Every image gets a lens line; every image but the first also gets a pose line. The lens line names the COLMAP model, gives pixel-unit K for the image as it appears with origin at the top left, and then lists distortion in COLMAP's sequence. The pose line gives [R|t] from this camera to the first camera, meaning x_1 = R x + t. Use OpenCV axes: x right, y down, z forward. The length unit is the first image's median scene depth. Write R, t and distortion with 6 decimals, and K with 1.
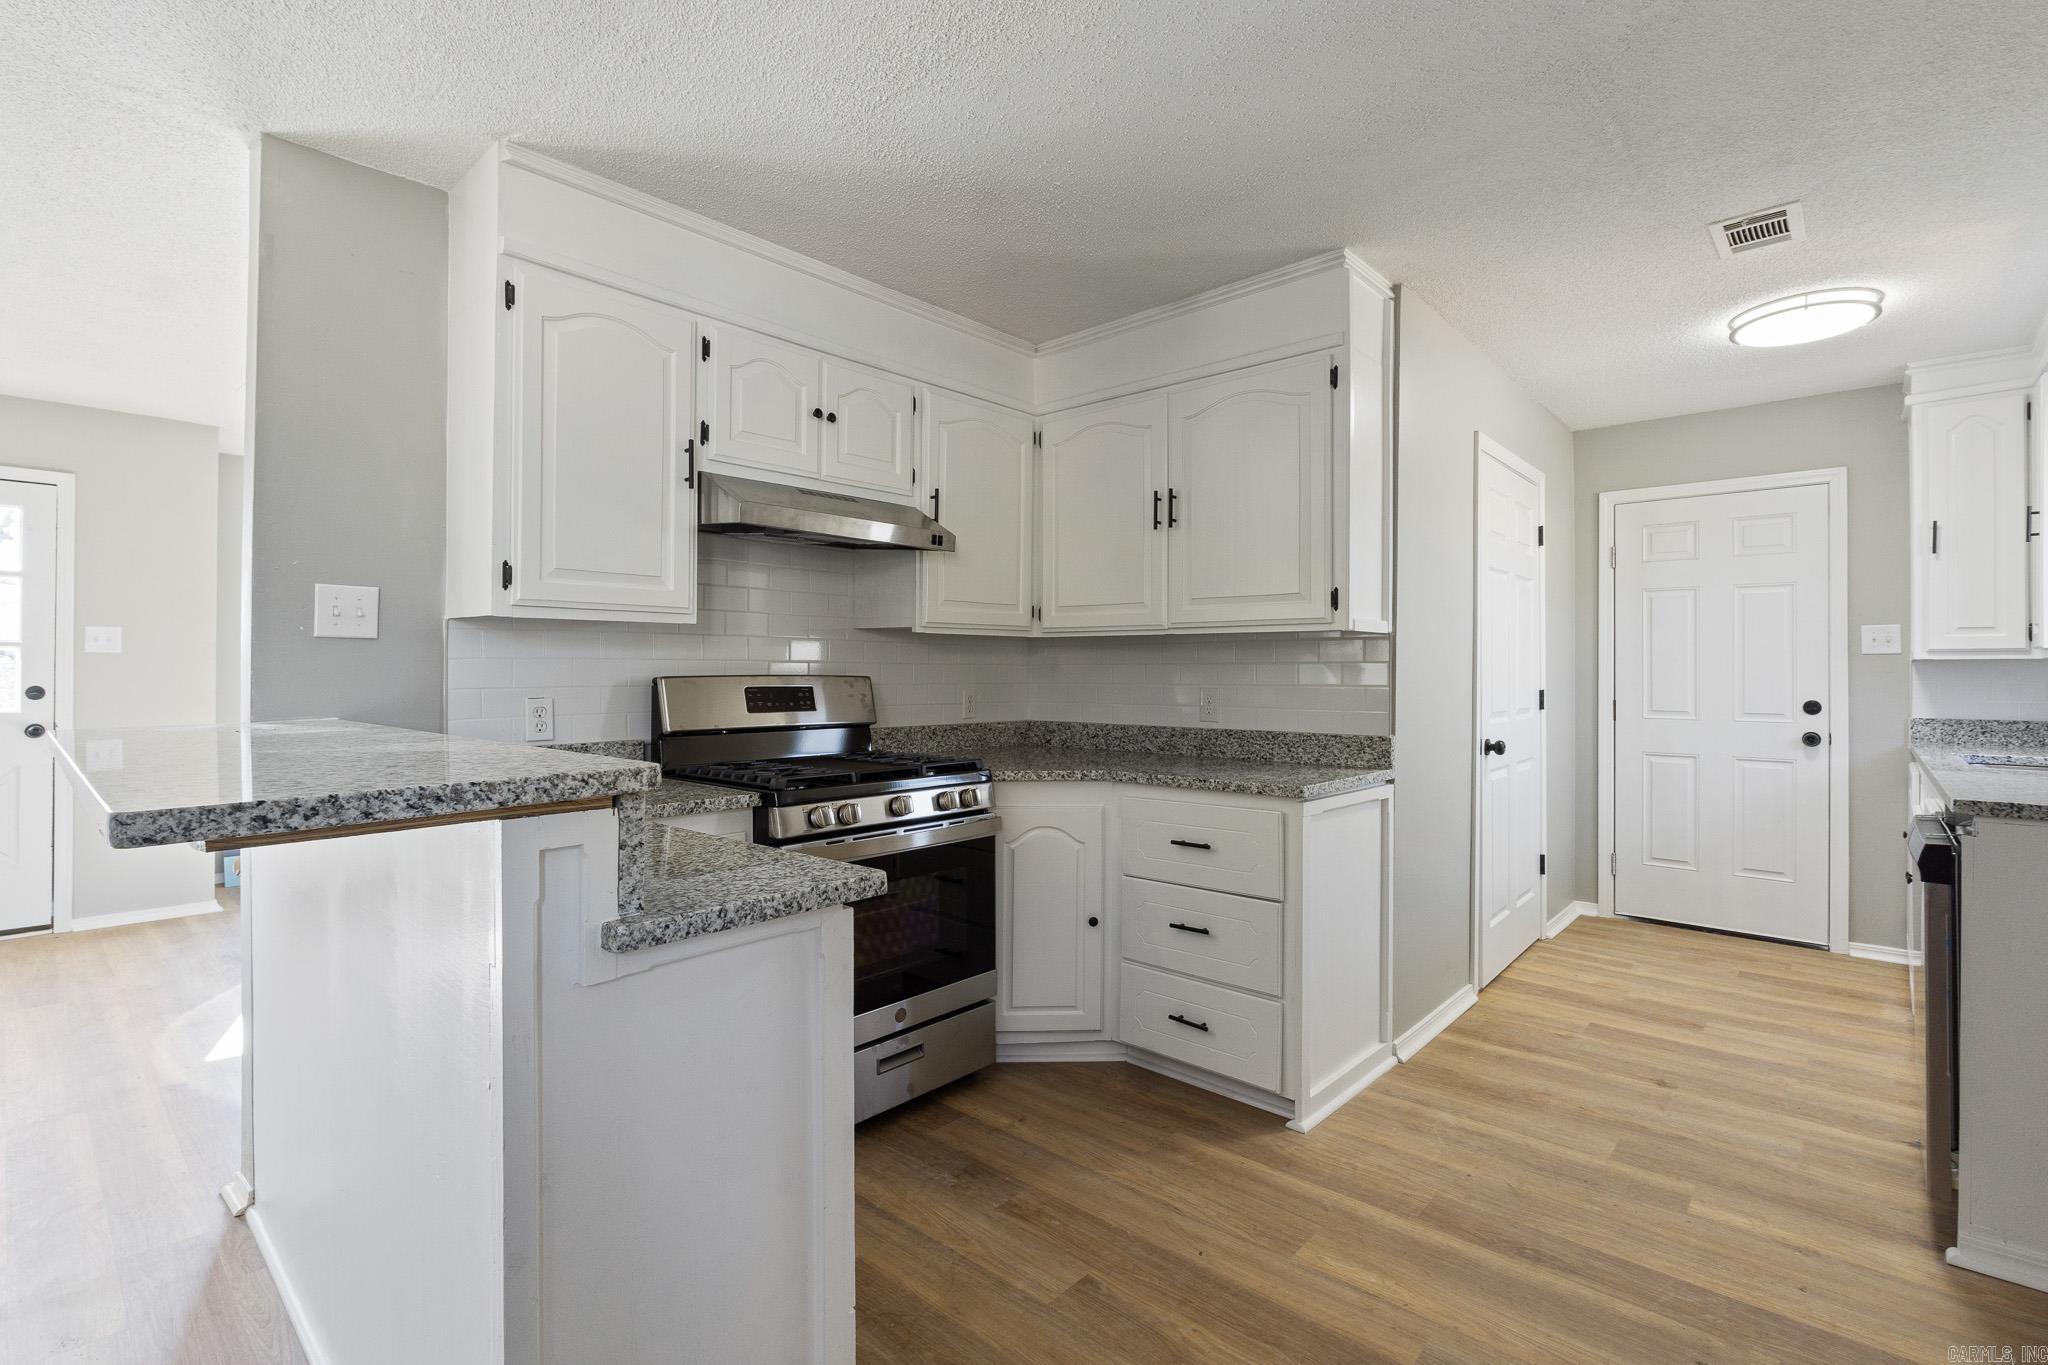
lens RADIAL K [[930.4, 0, 1022.0], [0, 930.4, 661.6], [0, 0, 1]] dist [-0.007921, -0.000402]
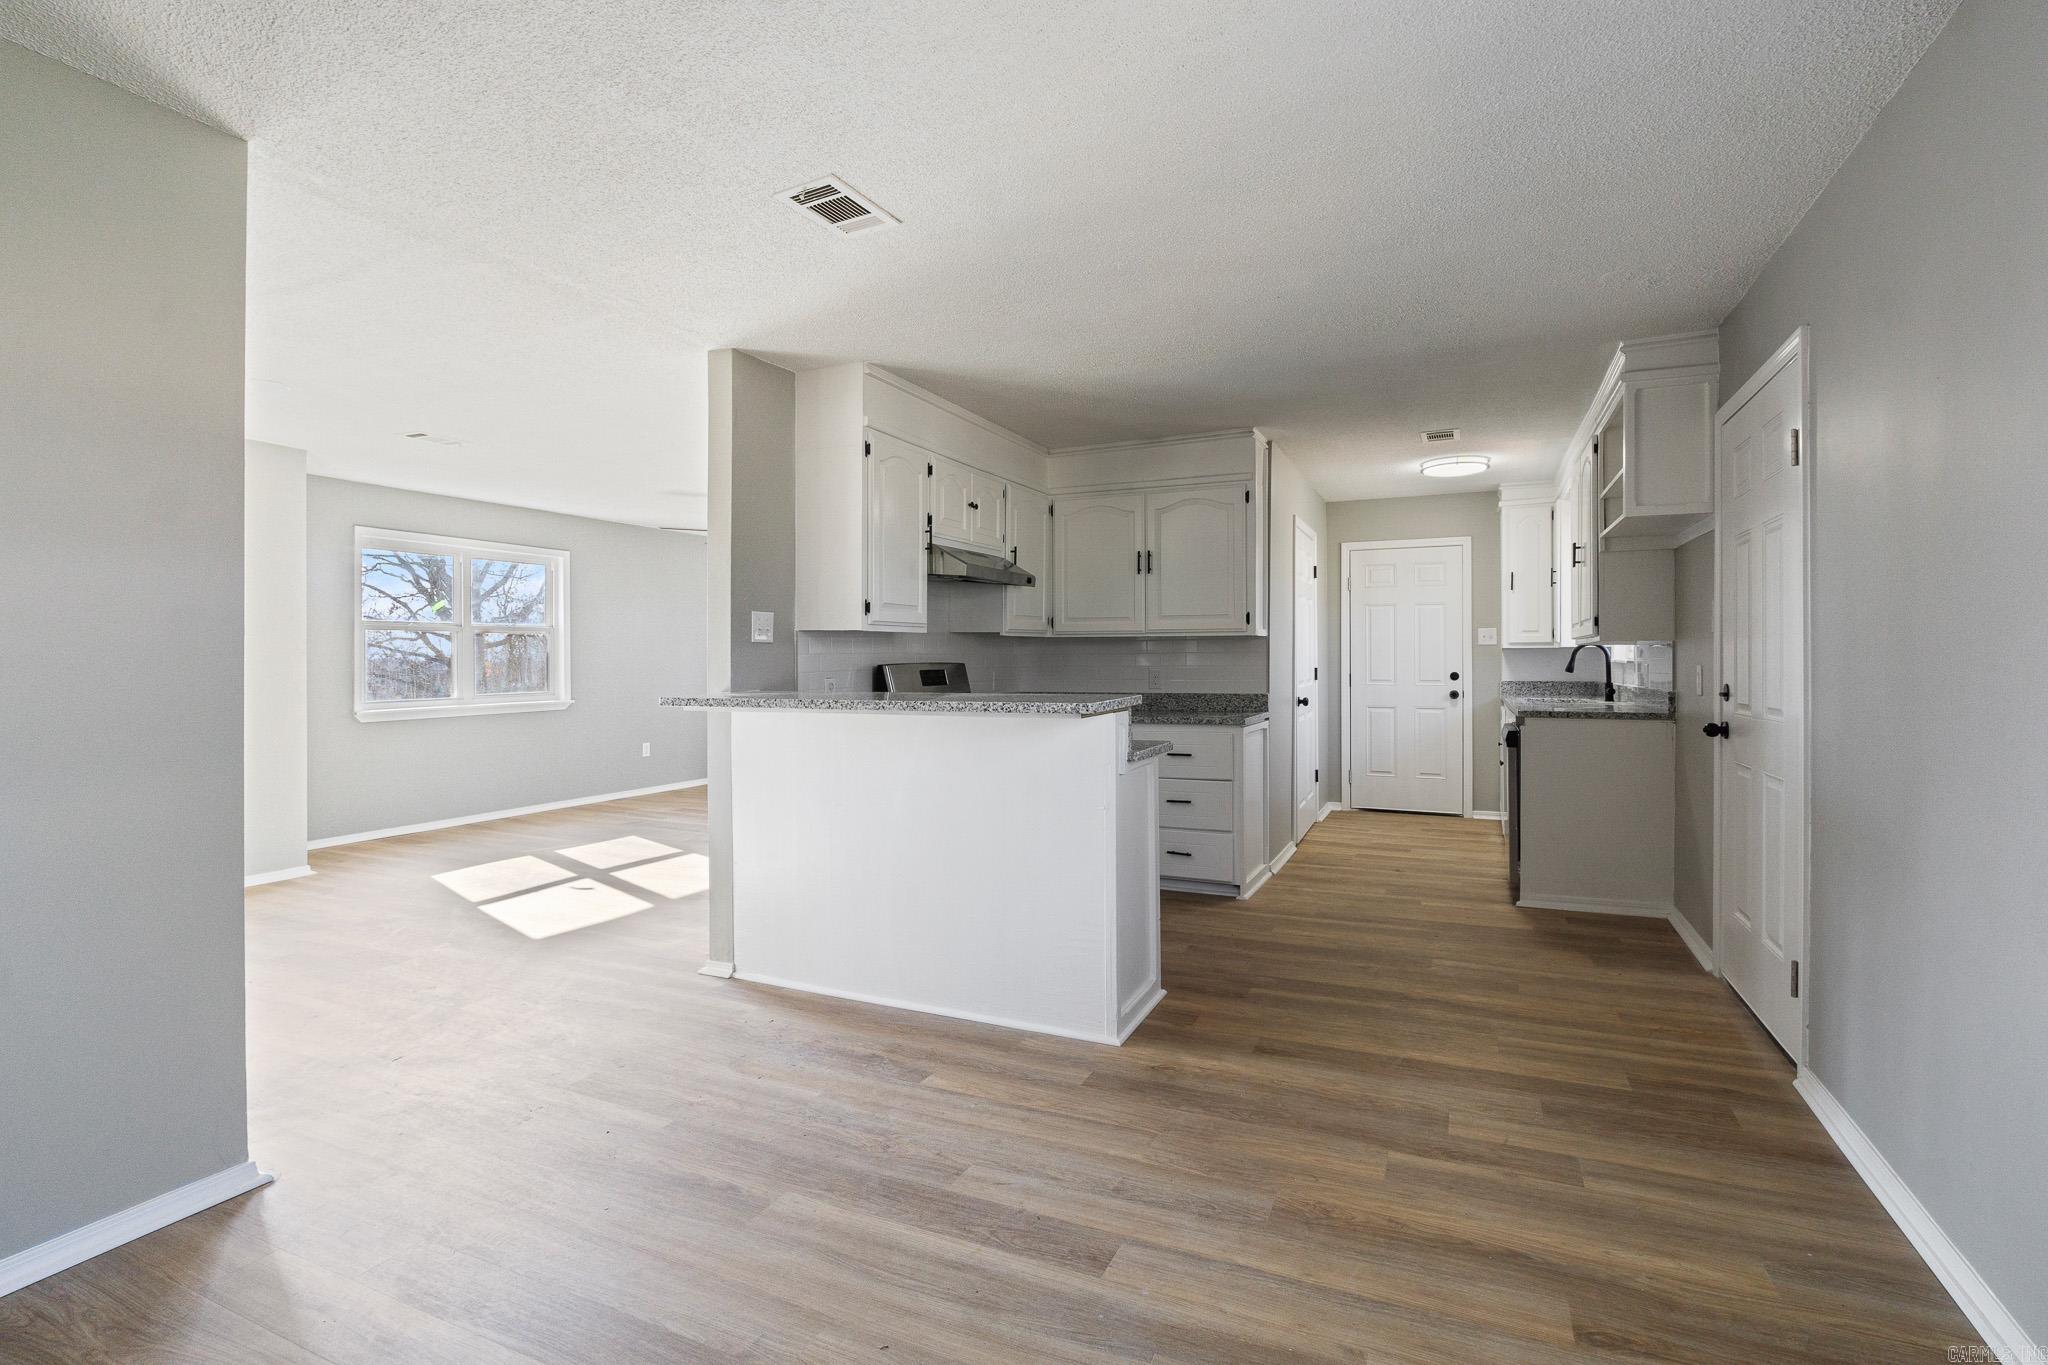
lens RADIAL K [[953.1, 0, 1033.9], [0, 953.1, 652.1], [0, 0, 1]] dist [-0.005235, 0.000851]
pose [[0.951545, -0.006097, 0.307450, -0.581616], [0.004289, 0.999969, 0.006555, -0.013458], [-0.307480, -0.004918, 0.951542, -0.594535]]
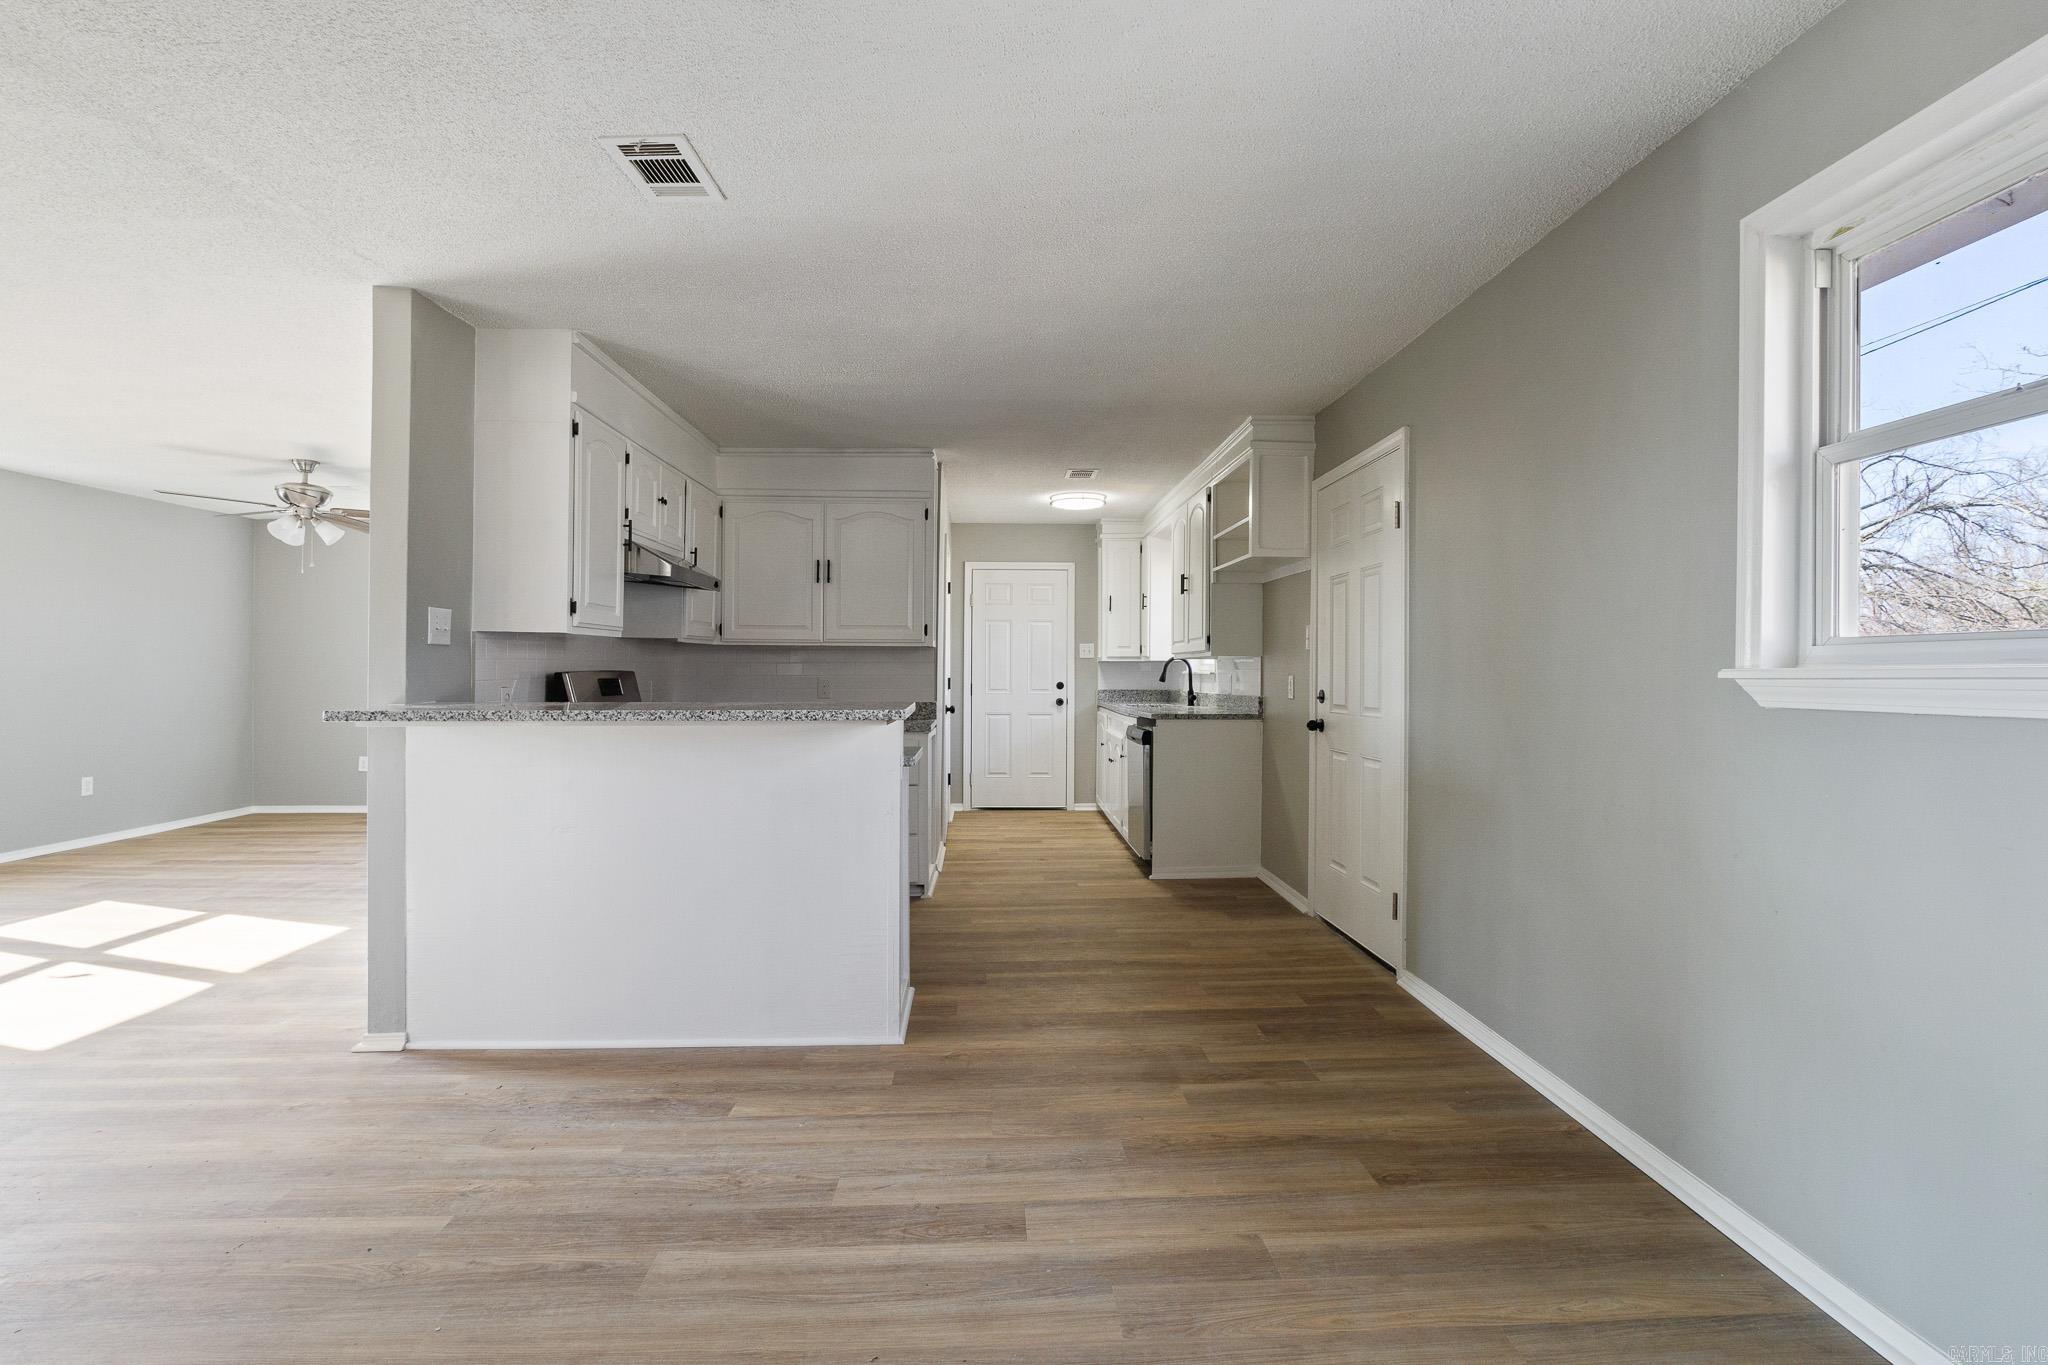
lens RADIAL K [[952.1, 0, 1025.9], [0, 952.1, 663.4], [0, 0, 1]] dist [-0.006522, 0.000197]
pose [[0.707208, 0.001937, 0.707003, -0.823127], [-0.008113, 0.999953, 0.005376, -0.009575], [-0.706959, -0.009538, 0.707190, -0.486948]]
